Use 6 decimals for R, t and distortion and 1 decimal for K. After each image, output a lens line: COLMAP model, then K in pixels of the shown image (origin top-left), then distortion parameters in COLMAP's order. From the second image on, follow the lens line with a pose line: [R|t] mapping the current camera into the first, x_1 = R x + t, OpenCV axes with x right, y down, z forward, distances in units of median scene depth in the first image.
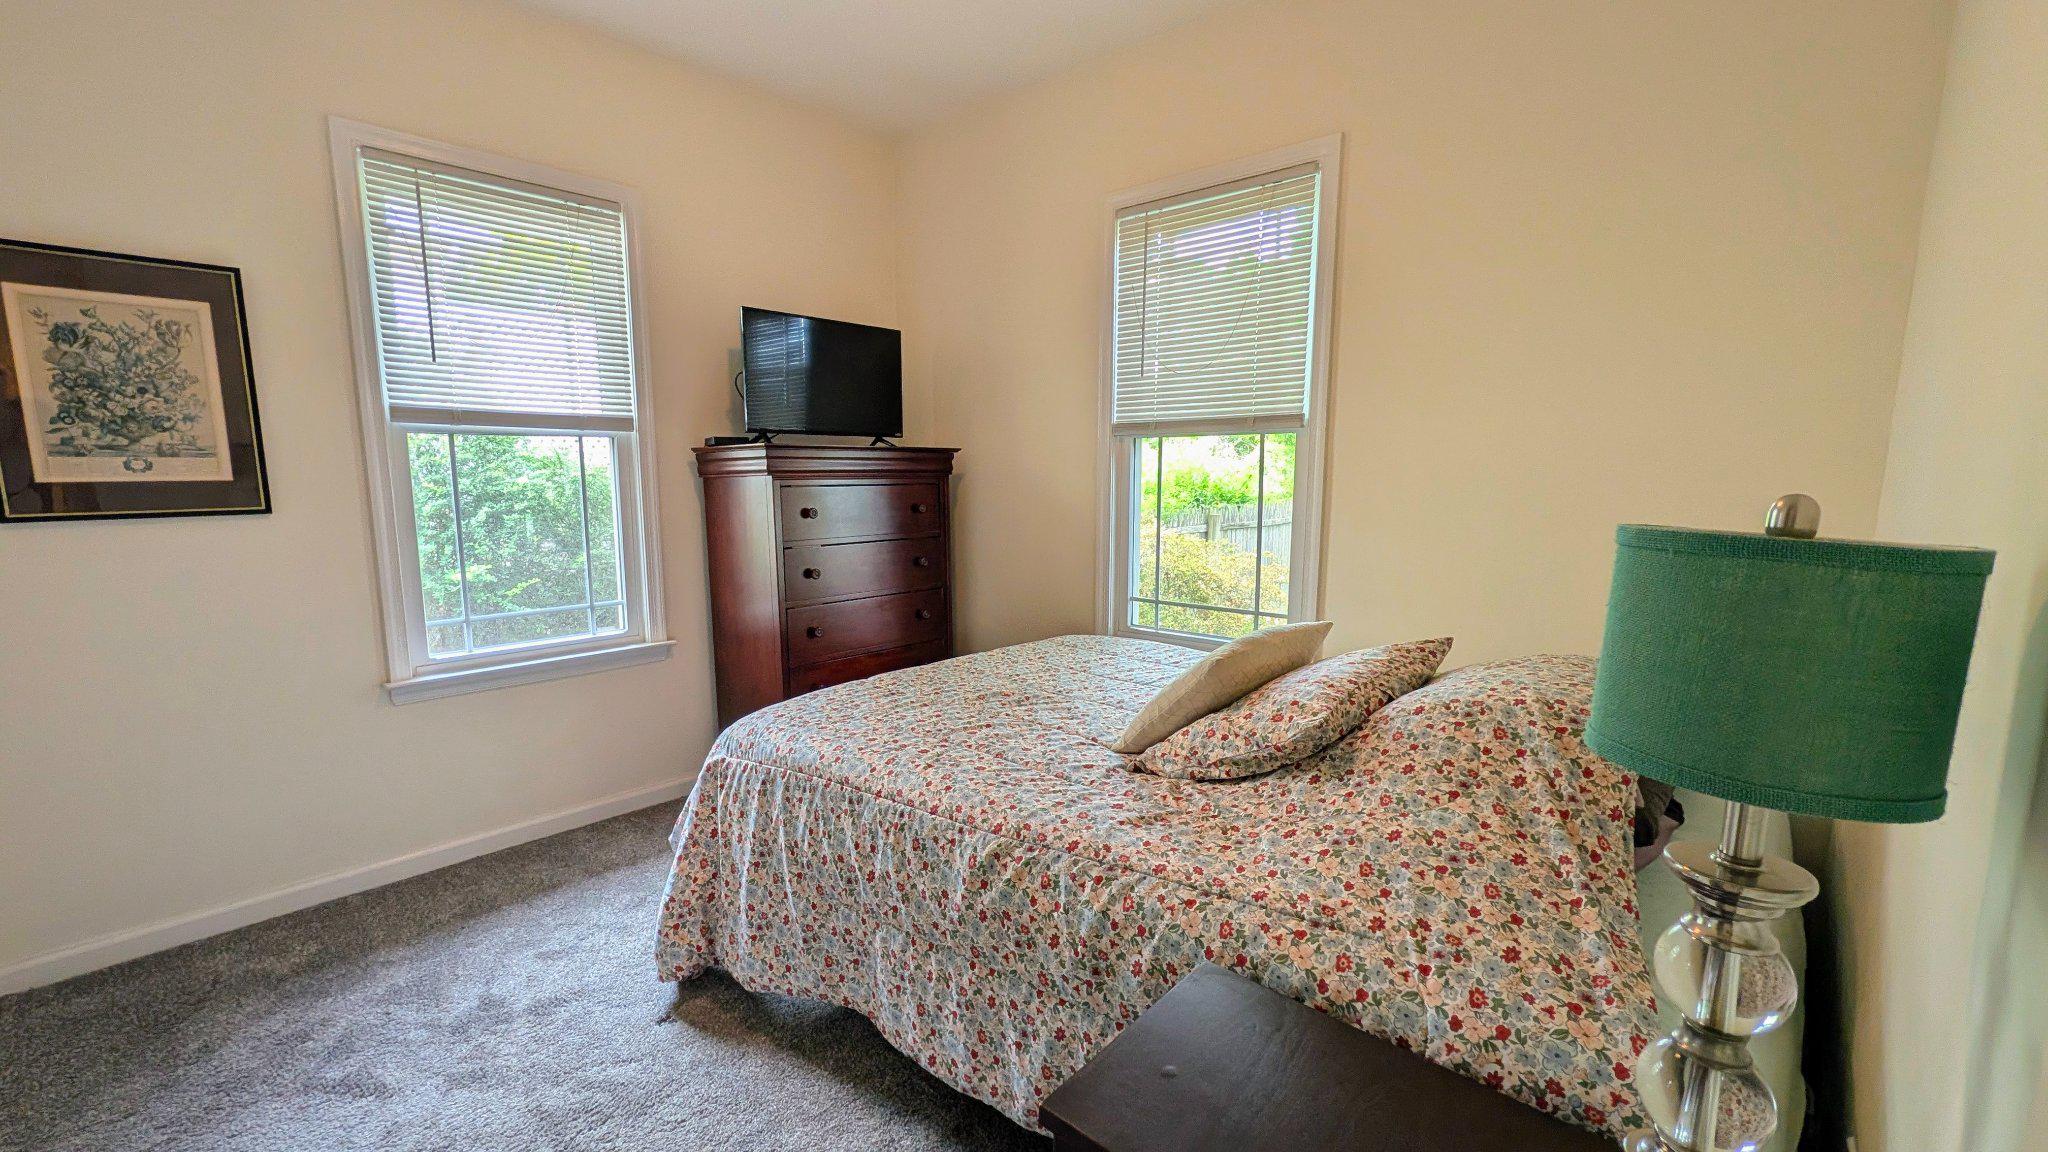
lens RADIAL K [[850.7, 0, 1020.0], [0, 850.7, 577.2], [0, 0, 1]] dist [-0.001573, -0.000090]
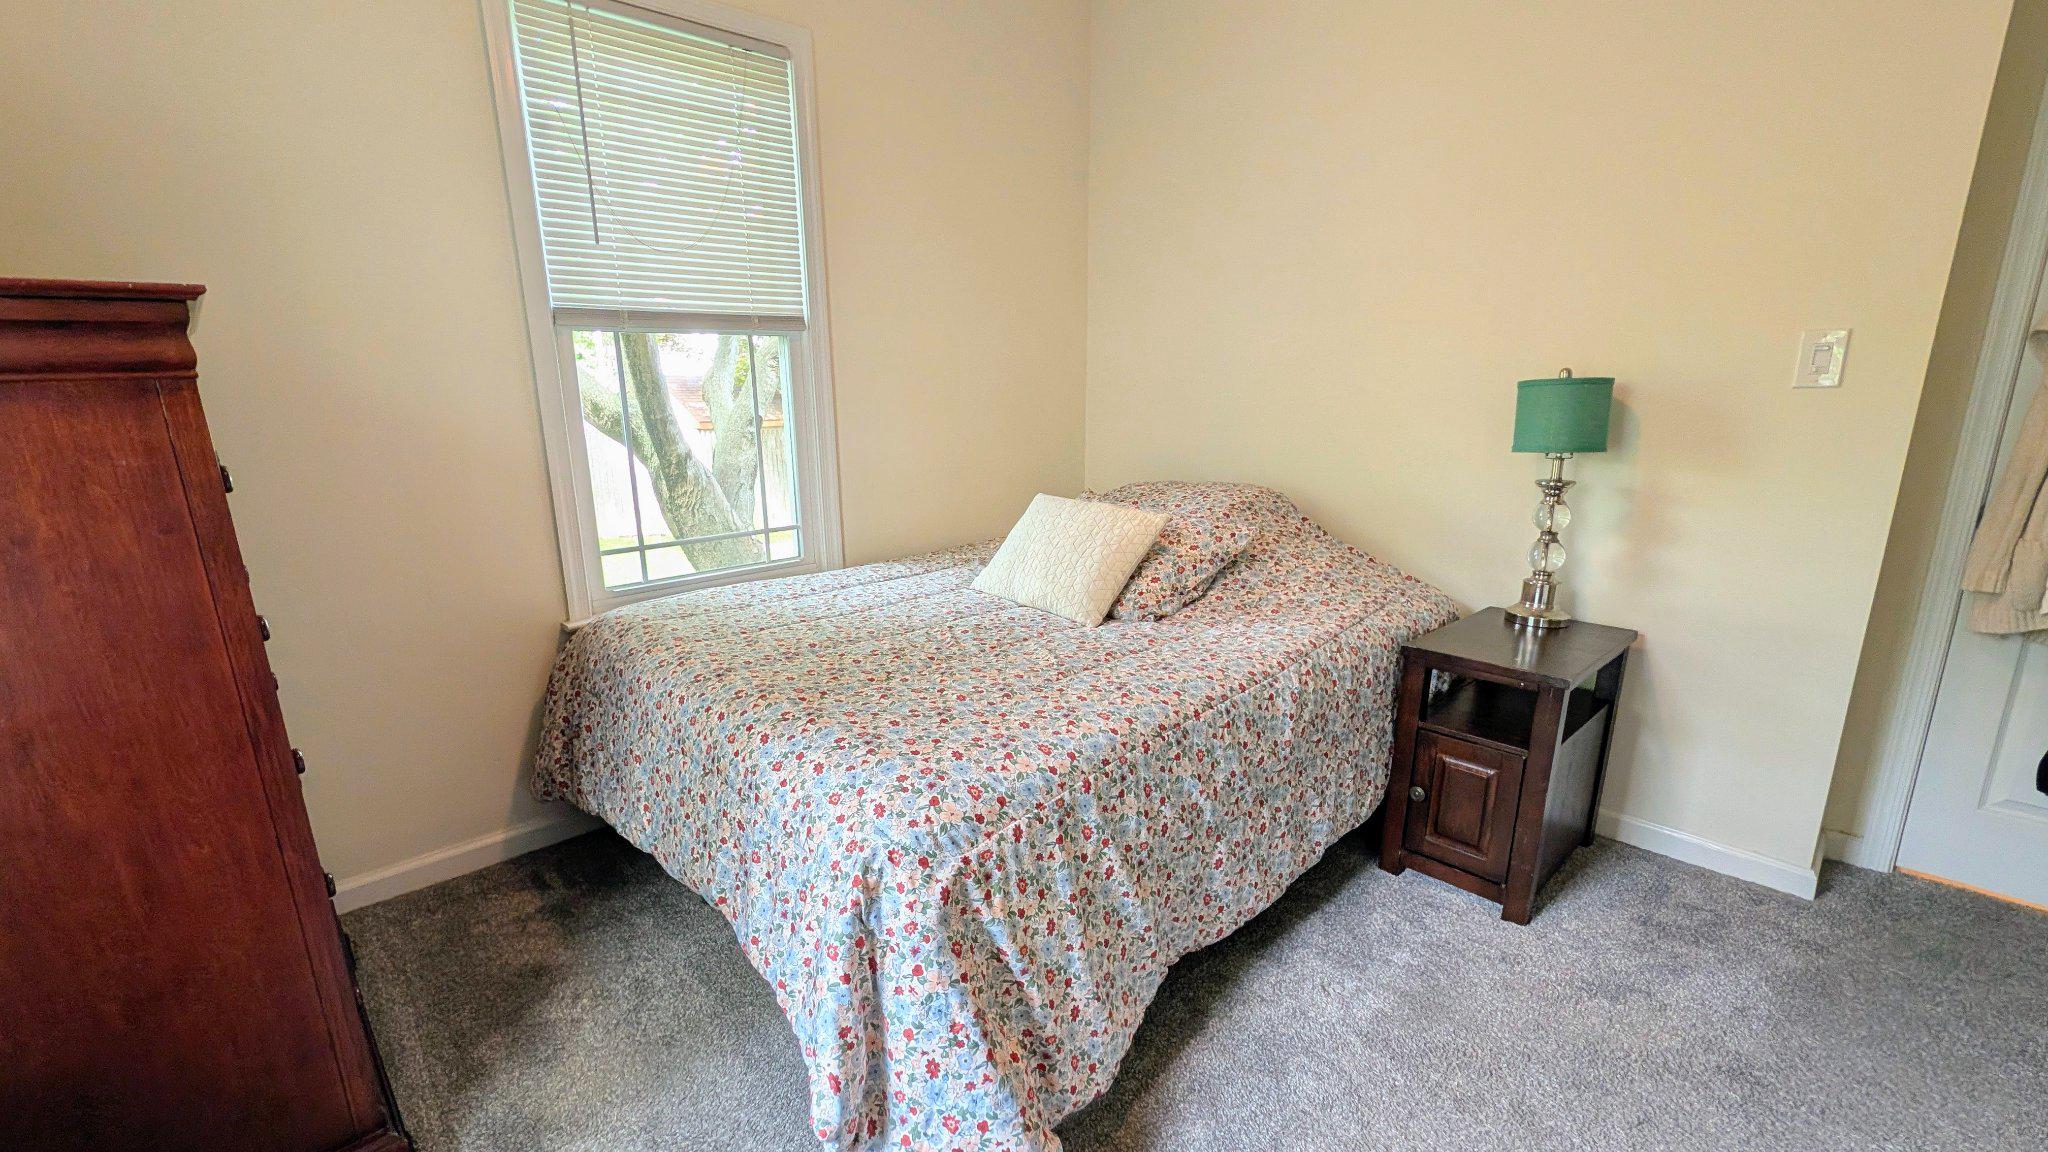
lens RADIAL K [[850.7, 0, 1020.0], [0, 850.7, 577.2], [0, 0, 1]] dist [-0.001573, -0.000090]
pose [[0.106368, -0.223177, 0.968957, -1.041560], [0.140849, 0.968041, 0.207504, -0.108417], [-0.984300, 0.114405, 0.134403, 1.034210]]
